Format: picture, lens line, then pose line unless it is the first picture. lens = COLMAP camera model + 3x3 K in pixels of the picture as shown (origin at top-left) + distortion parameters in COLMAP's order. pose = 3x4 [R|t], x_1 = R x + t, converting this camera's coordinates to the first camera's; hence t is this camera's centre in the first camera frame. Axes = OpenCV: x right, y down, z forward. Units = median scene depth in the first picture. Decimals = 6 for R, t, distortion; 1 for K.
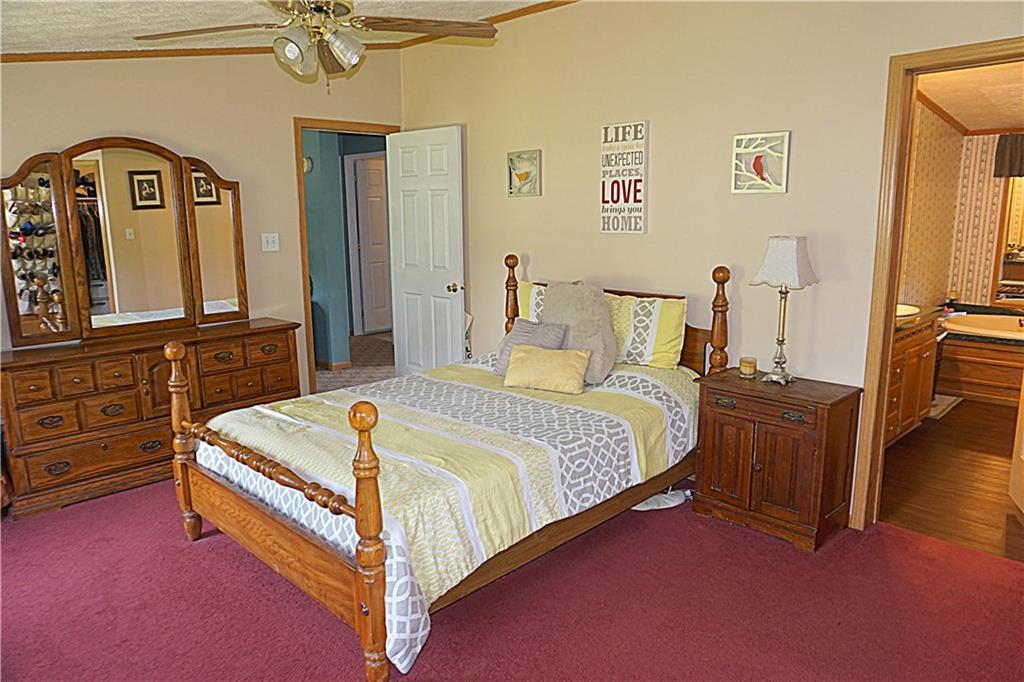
lens RADIAL K [[697.9, 0, 505.9], [0, 697.9, 337.1], [0, 0, 1]] dist [-0.025183, 0.019469]
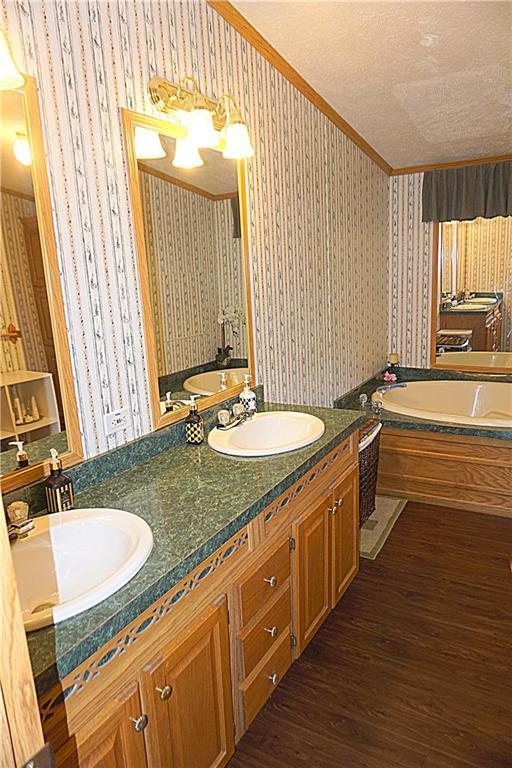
lens RADIAL K [[523.5, 0, 257.5], [0, 523.5, 386.8], [0, 0, 1]] dist [-0.025183, 0.019469]
pose [[0.957543, -0.096520, 0.271654, 0.302345], [0.088835, 0.995224, 0.040477, -0.069381], [-0.274263, -0.014626, 0.961543, 0.415879]]
